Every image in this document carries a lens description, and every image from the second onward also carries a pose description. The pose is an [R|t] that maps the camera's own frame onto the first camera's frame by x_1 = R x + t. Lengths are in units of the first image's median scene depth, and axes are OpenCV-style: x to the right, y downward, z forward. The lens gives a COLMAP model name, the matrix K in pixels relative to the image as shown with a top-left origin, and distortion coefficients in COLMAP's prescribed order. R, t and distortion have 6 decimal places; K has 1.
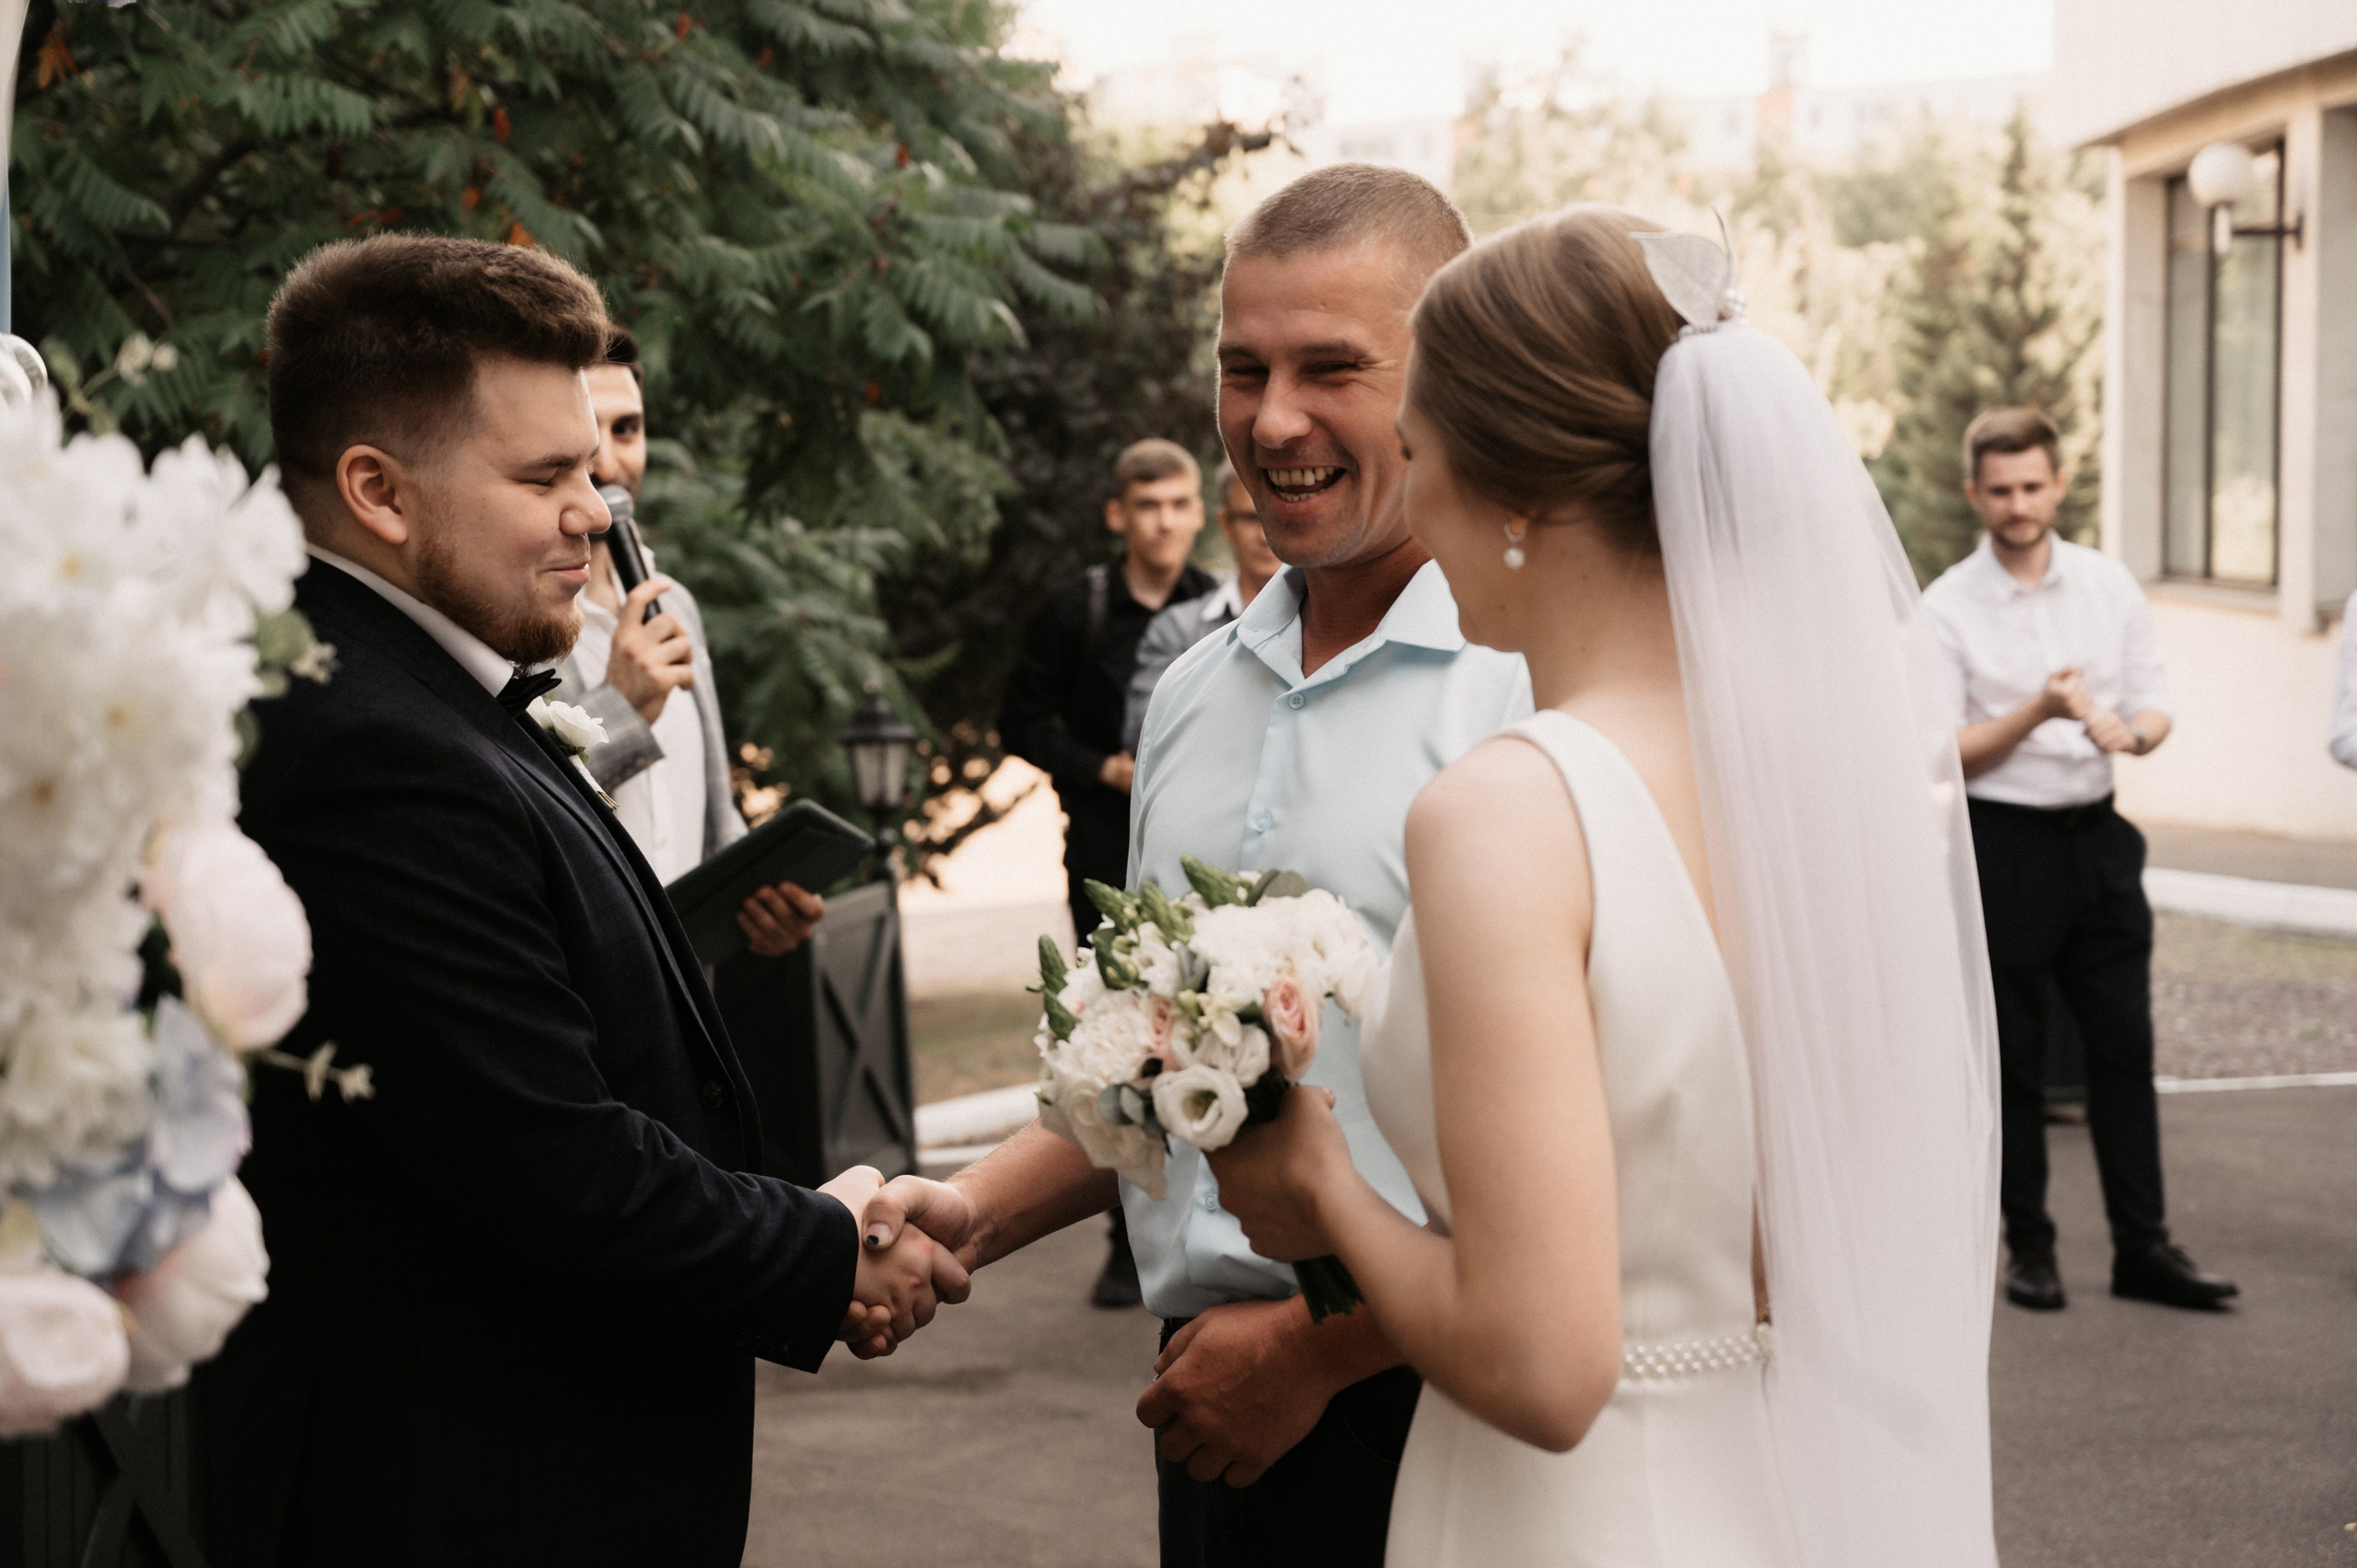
lens RADIAL K [[3663.8, 0, 1176.0], [0, 3663.8, 781.6], [0, 0, 1]] dist [0.020021, 0.000000]
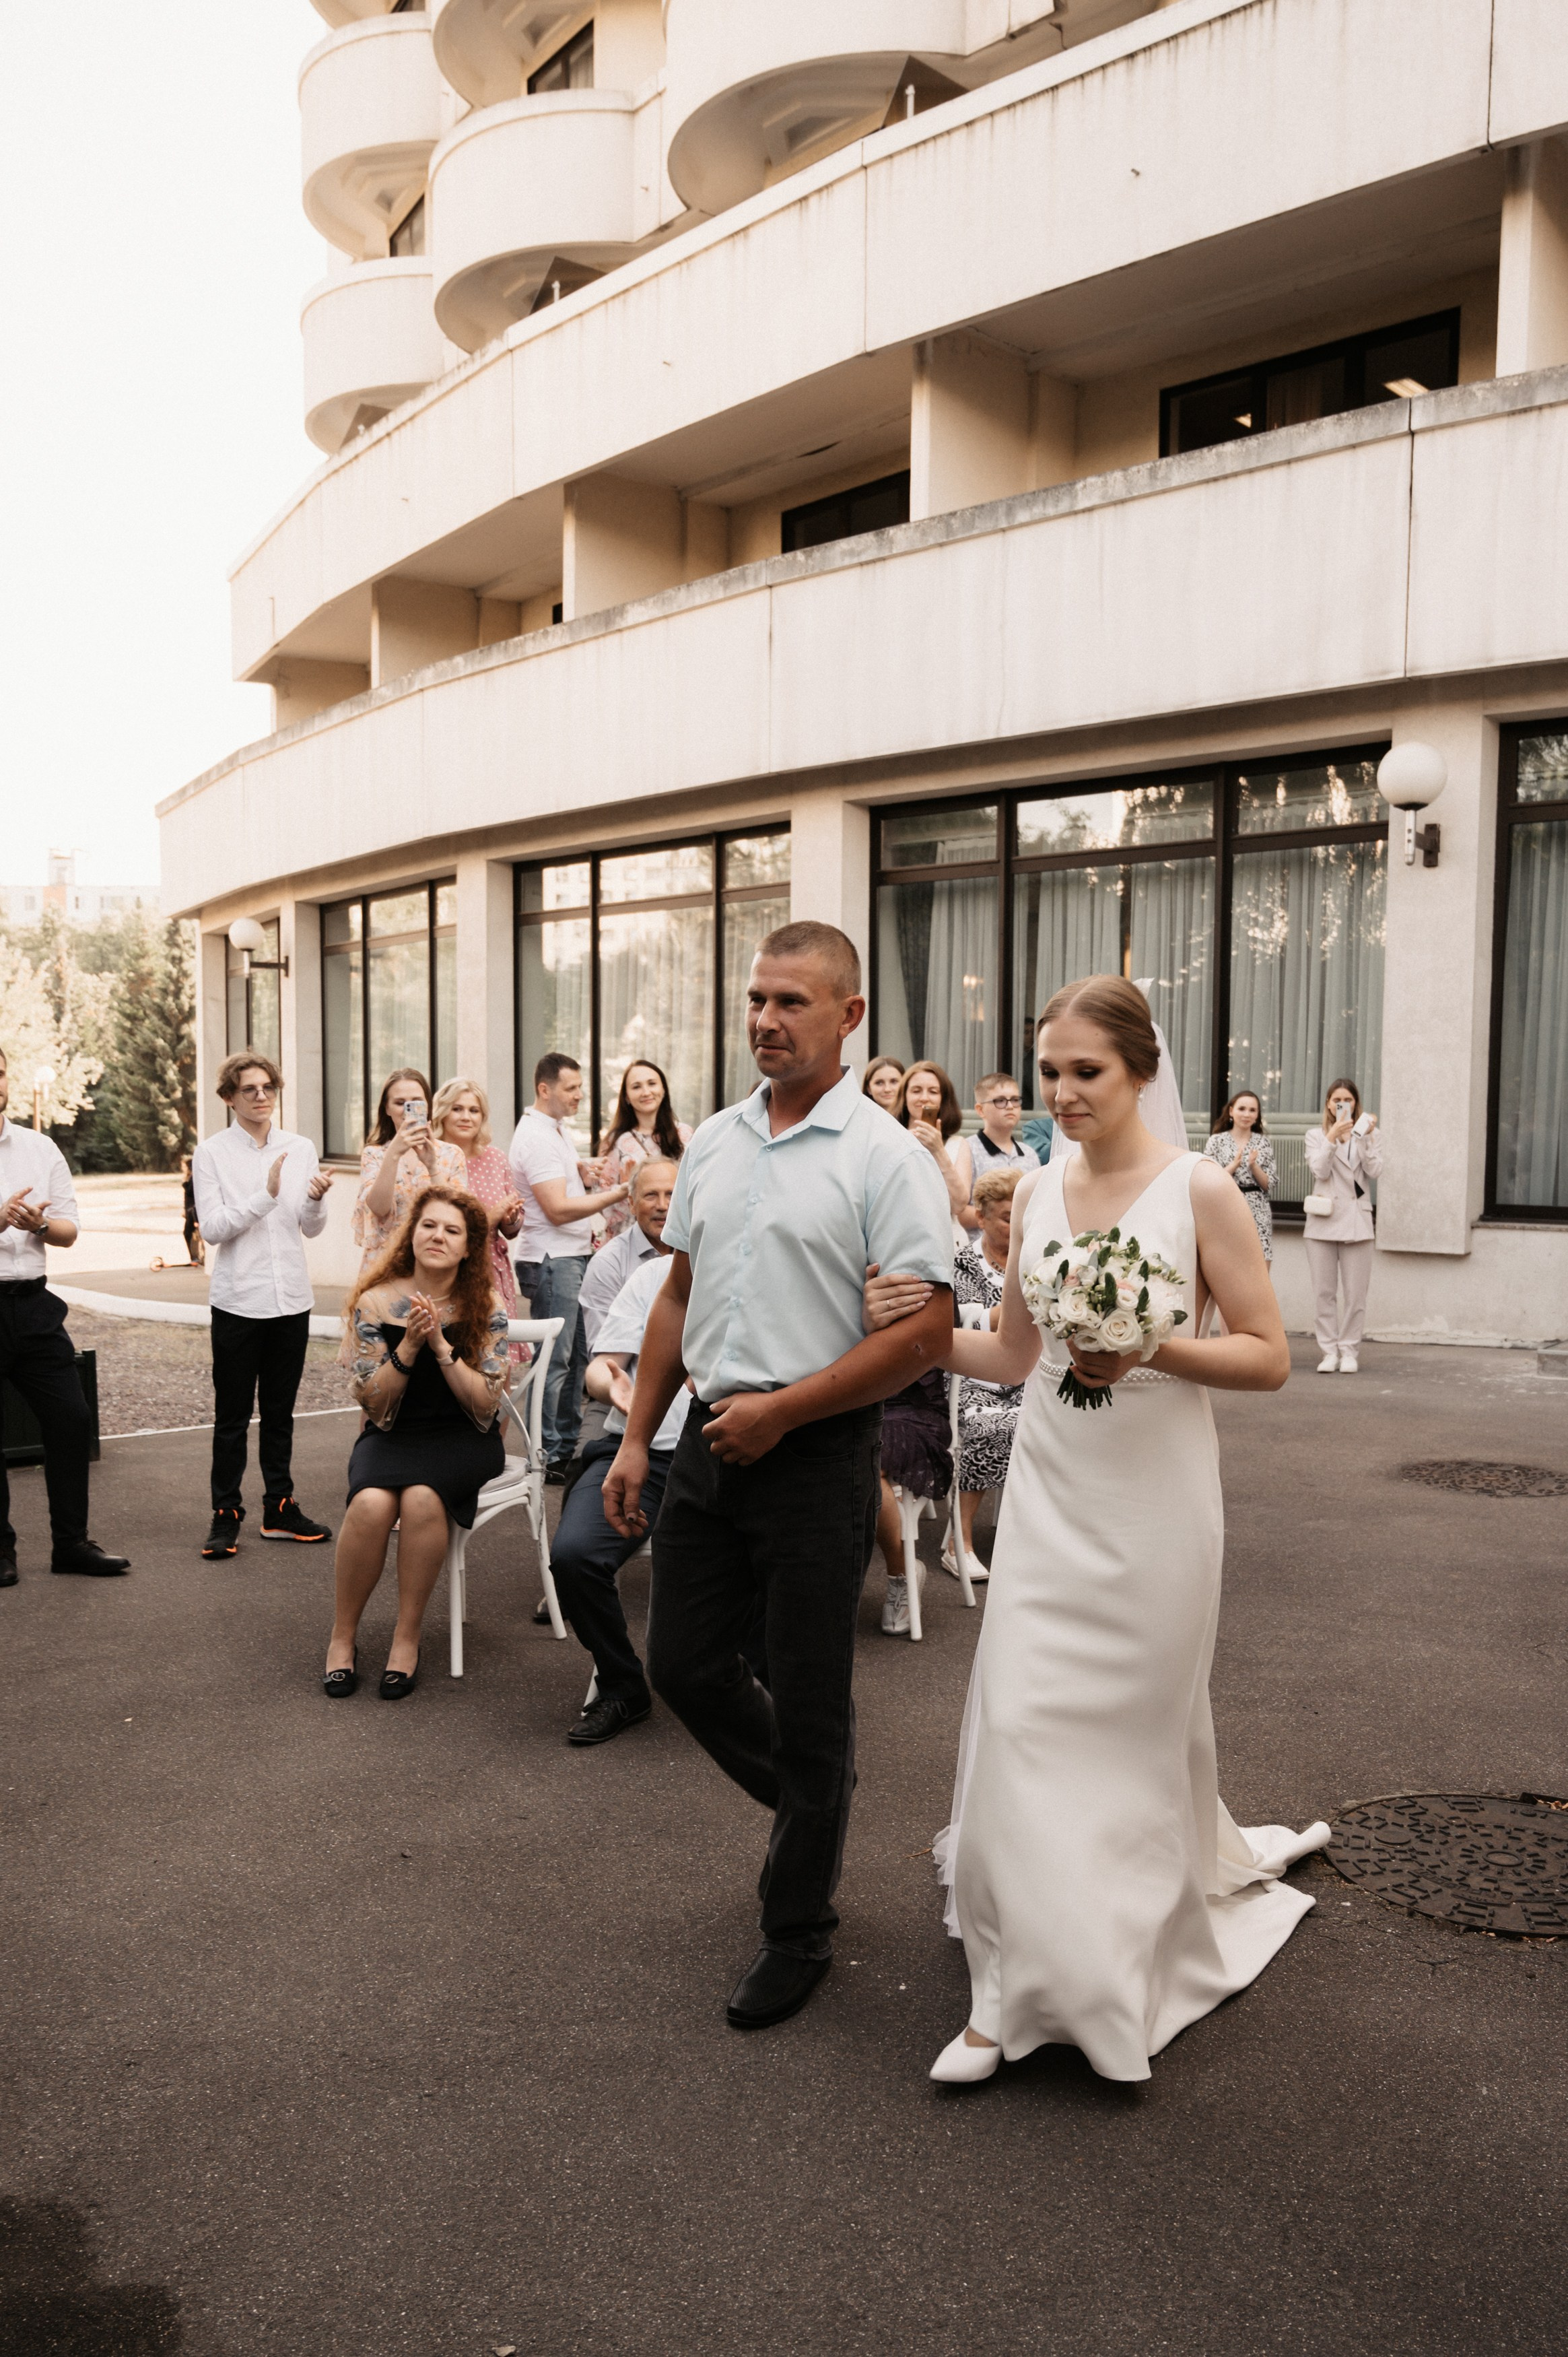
lens RADIAL K [[1858.0, 0, 783.6], [0, 1858.0, 1198.4], [0, 0, 1]] dist [0.014158, 0.011309]
pose [[0.867068, -0.005902, 0.498155, 0.080222], [0.021612, 0.999434, -0.025776, 0.000993], [-0.497721, 0.033116, 0.866705, 0.070545]]
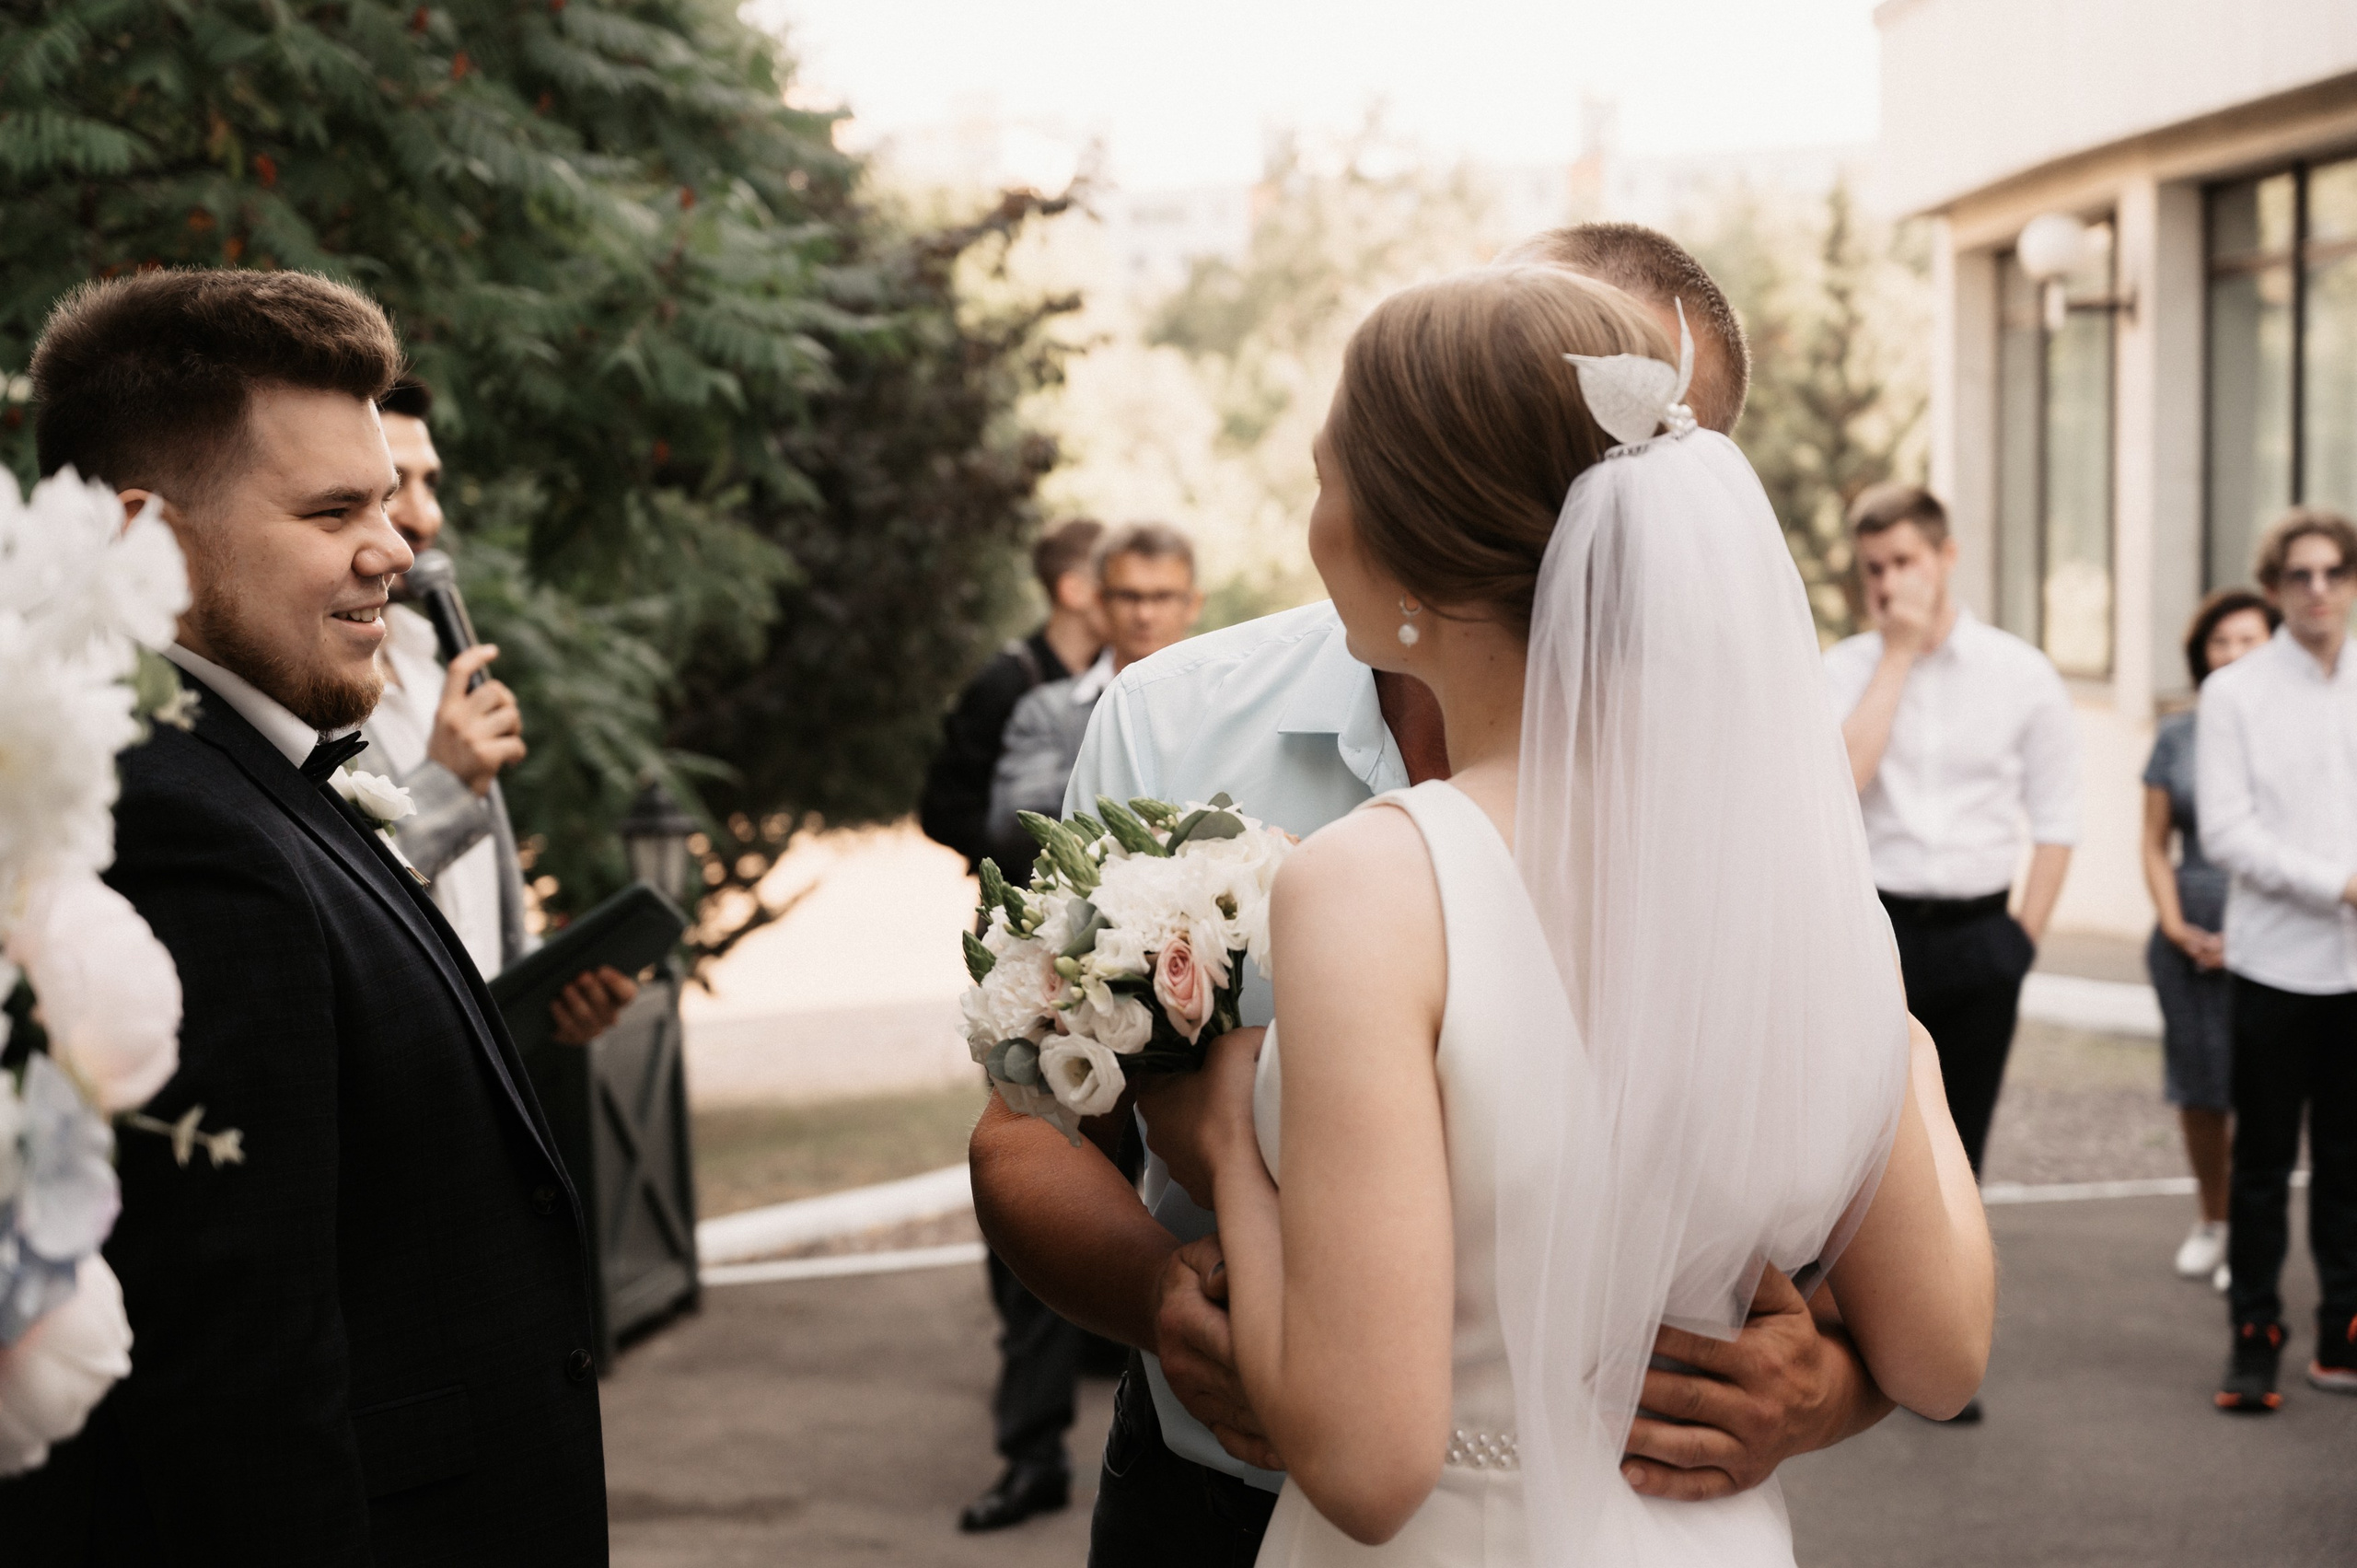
lens RADIAL K [[3883.4, 0, 1165.5], [0, 3883.4, 796.5], [0, 0, 1]] dist [0.039004, 0.000000]
pose [[0.998532, 0.000405, 0.054165, -0.004169], [0.000810, 0.999748, -0.022414, 0.001663], [-0.054161, 0.022425, 0.998280, -0.003168]]
